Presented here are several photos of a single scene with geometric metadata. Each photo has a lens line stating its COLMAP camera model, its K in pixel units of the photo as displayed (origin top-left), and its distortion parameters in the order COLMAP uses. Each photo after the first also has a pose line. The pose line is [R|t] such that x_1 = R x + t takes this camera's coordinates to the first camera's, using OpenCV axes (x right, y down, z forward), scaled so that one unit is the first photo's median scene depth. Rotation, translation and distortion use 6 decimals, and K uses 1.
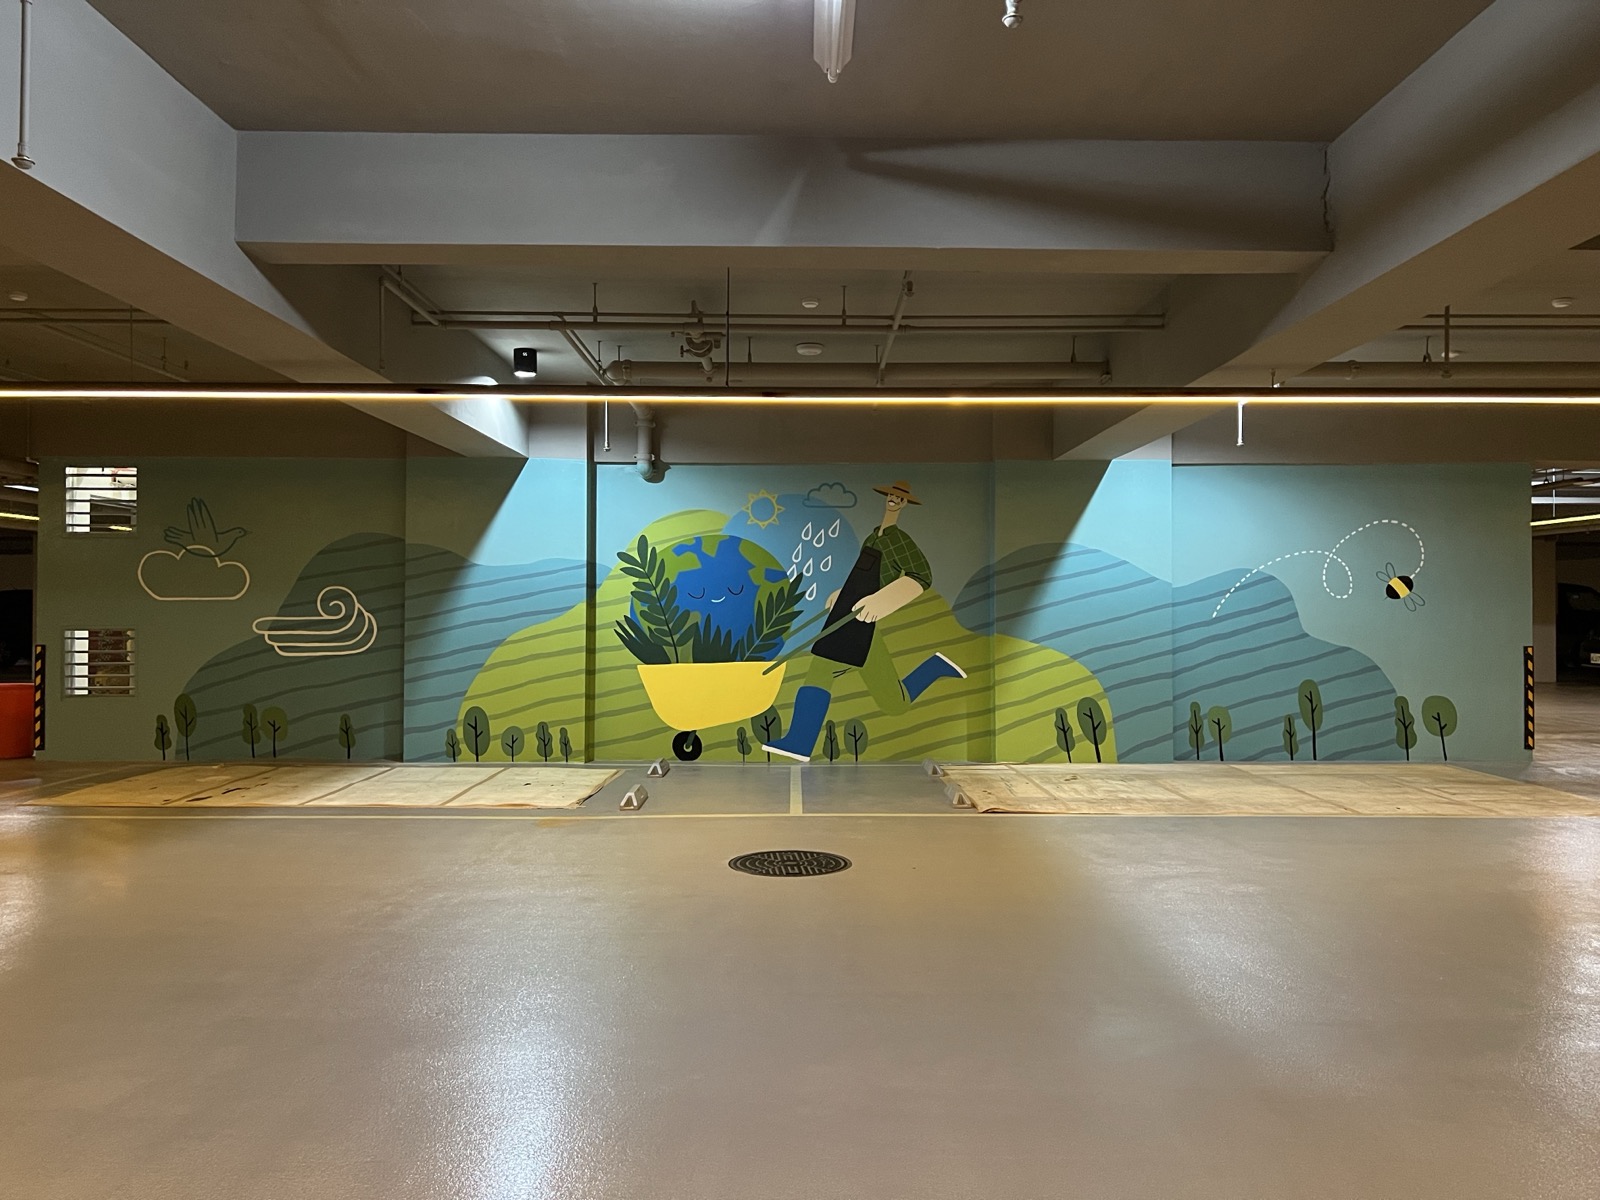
lens RADIAL K [[1208.7, 0, 804.5], [0, 1208.7, 594.0], [0, 0, 1]] dist [-0.001563, -0.028531]
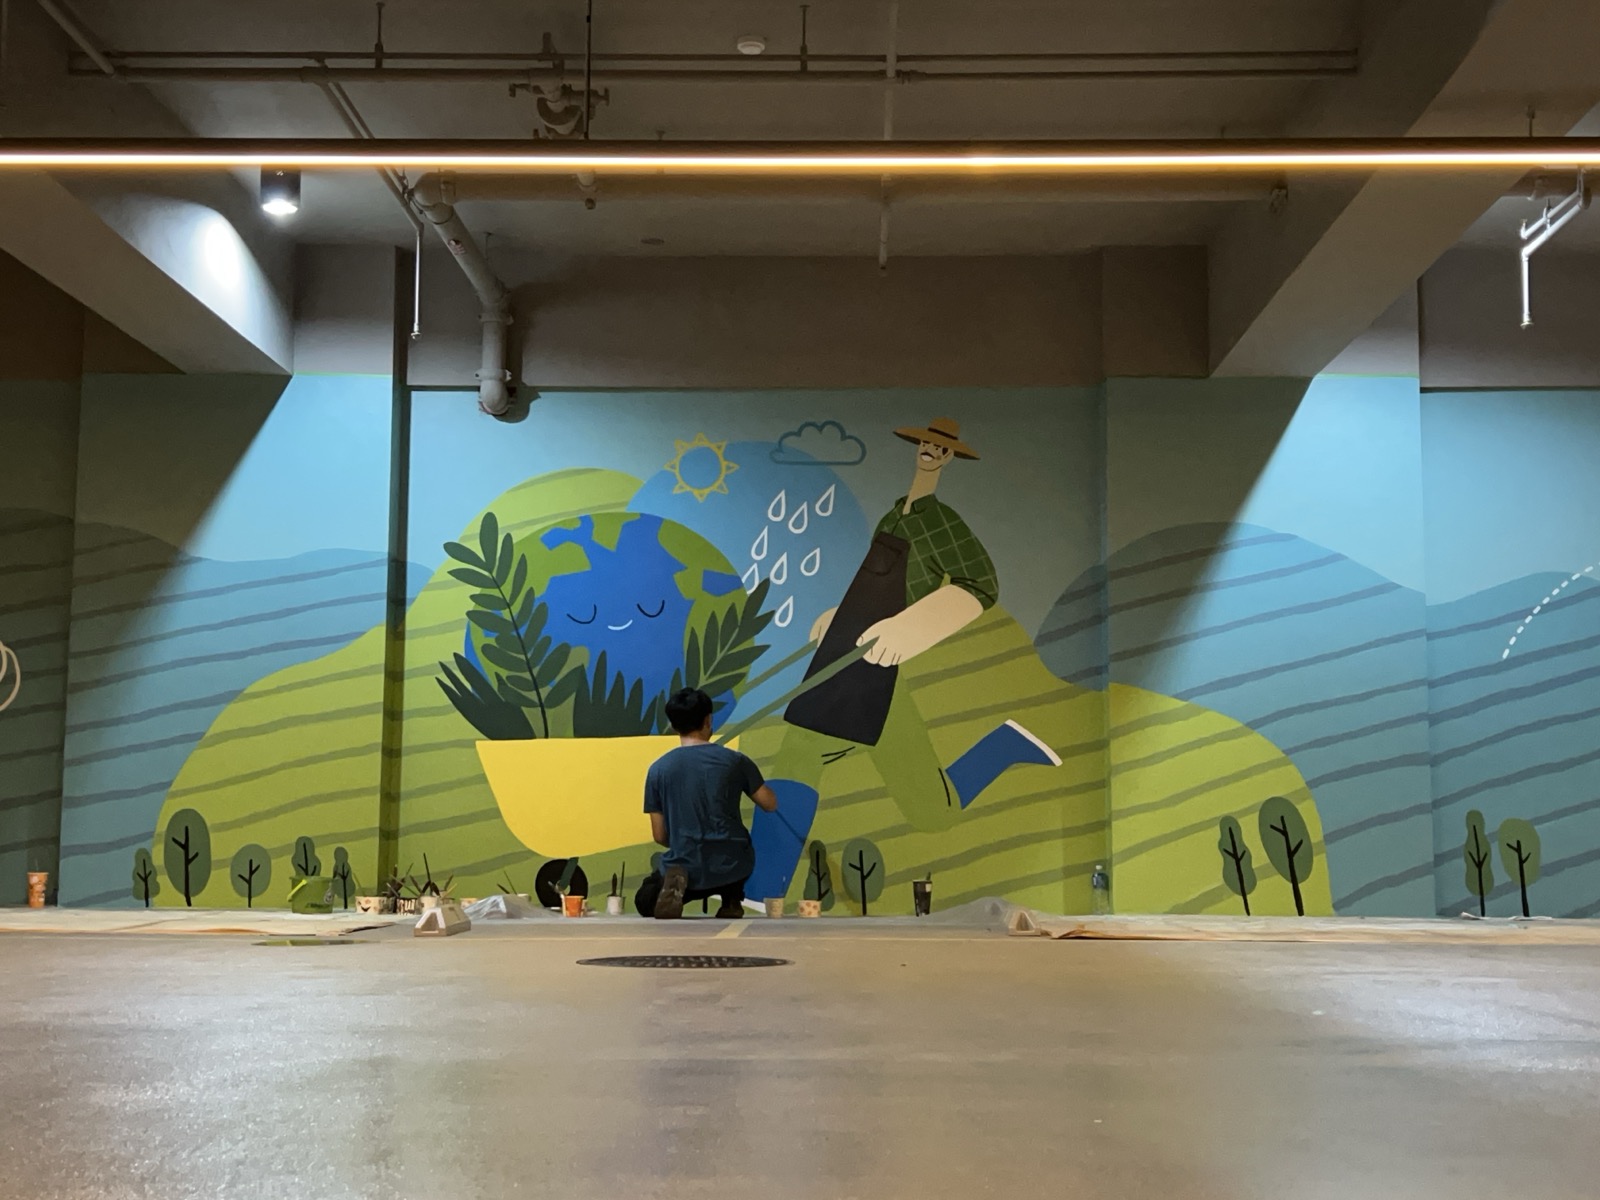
lens RADIAL K [[2171.6, 0, 805.2], [0, 2171.6, 601.5], [0, 0, 1]] dist [-0.003195, 0.000000]
pose [[0.999604, 0.000742, -0.028134, 0.053515], [-0.003538, 0.995036, -0.099452, 0.115067], [0.027921, 0.099513, 0.994644, -0.012938]]
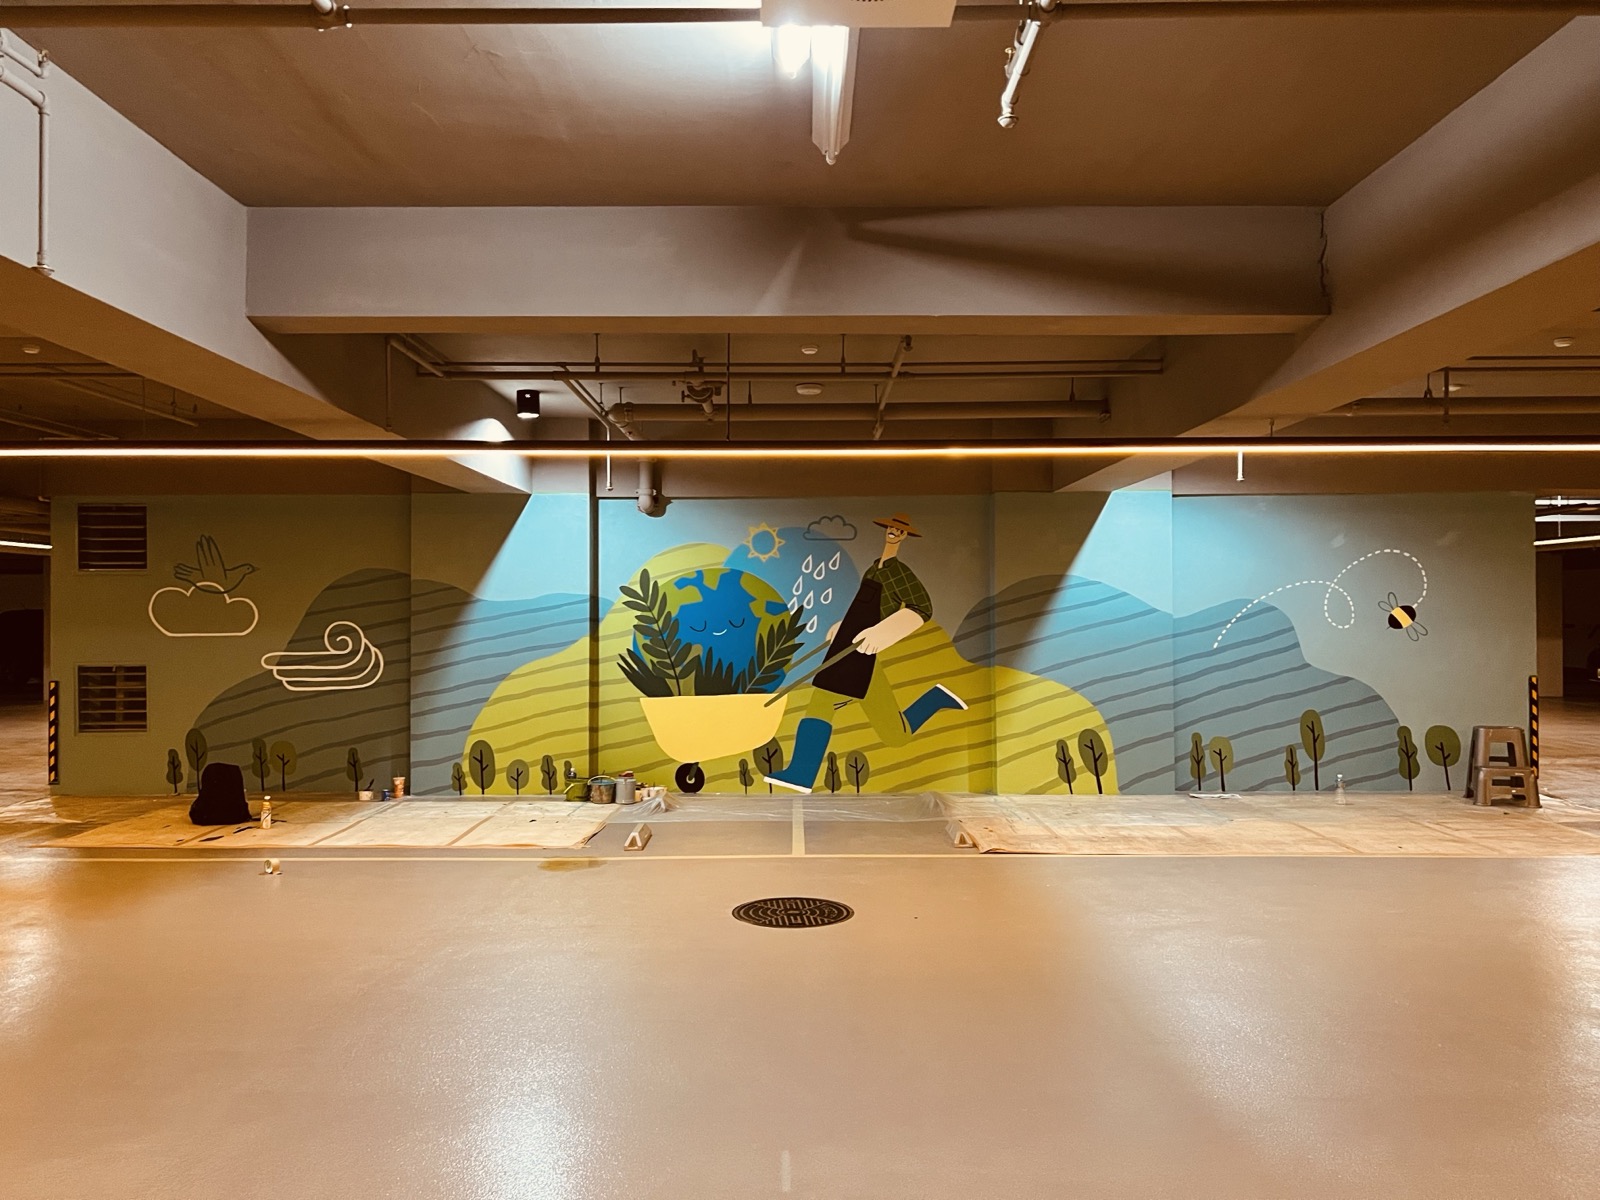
lens RADIAL K [[1208.7, 0, 783.5], [0, 1208.7, 598.4], [0, 0, 1]] dist [-0.001563, -0.028531]
pose [[0.999826, -0.005315, -0.017876, -0.000273], [0.005342, 0.999985, 0.001502, -0.030680], [0.017867, -0.001597, 0.999839, -0.007705]]
